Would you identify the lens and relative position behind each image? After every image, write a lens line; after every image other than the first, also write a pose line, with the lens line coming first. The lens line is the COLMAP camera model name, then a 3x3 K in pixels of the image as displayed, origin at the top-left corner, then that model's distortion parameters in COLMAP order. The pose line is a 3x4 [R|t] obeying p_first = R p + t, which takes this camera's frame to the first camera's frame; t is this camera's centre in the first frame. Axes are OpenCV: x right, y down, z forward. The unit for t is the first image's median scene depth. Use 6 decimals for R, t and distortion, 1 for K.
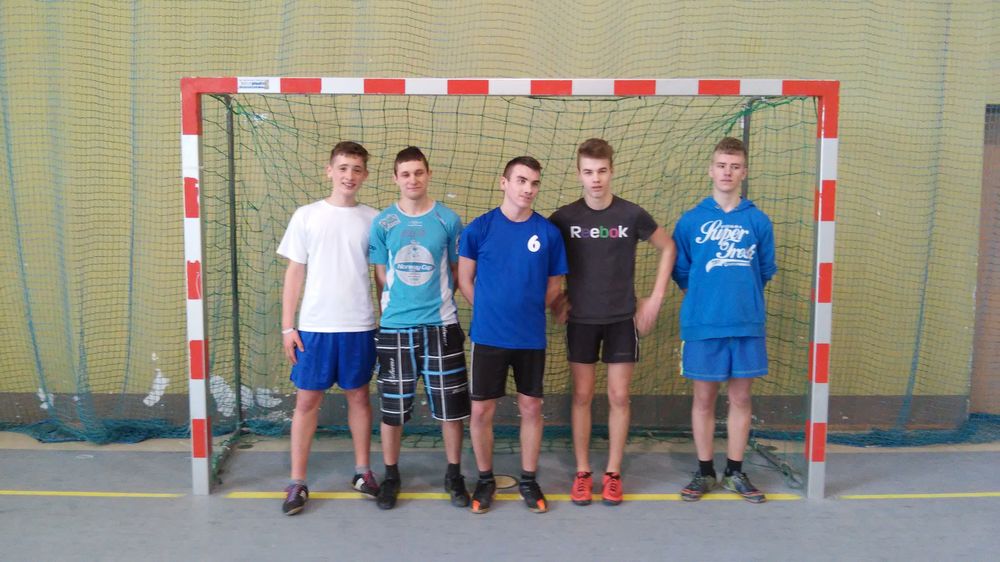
lens RADIAL K [[873.1, 0, 500.0], [0, 873.1, 281.0], [0, 0, 1]] dist [0.109818, -0.377936]
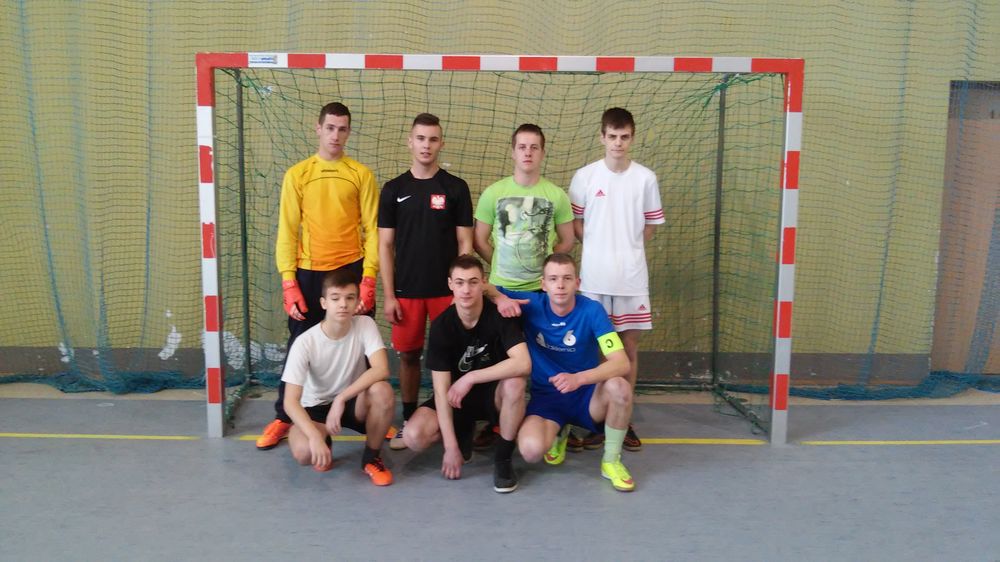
lens RADIAL K [[904.8, 0, 500.0], [0, 904.8, 281.0], [0, 0, 1]] dist [0.119076, -0.460358]
pose [[0.999980, 0.005387, -0.003242, 0.014999], [-0.005287, 0.999533, 0.030086, 0.012177], [0.003402, -0.030069, 0.999542, -0.117025]]
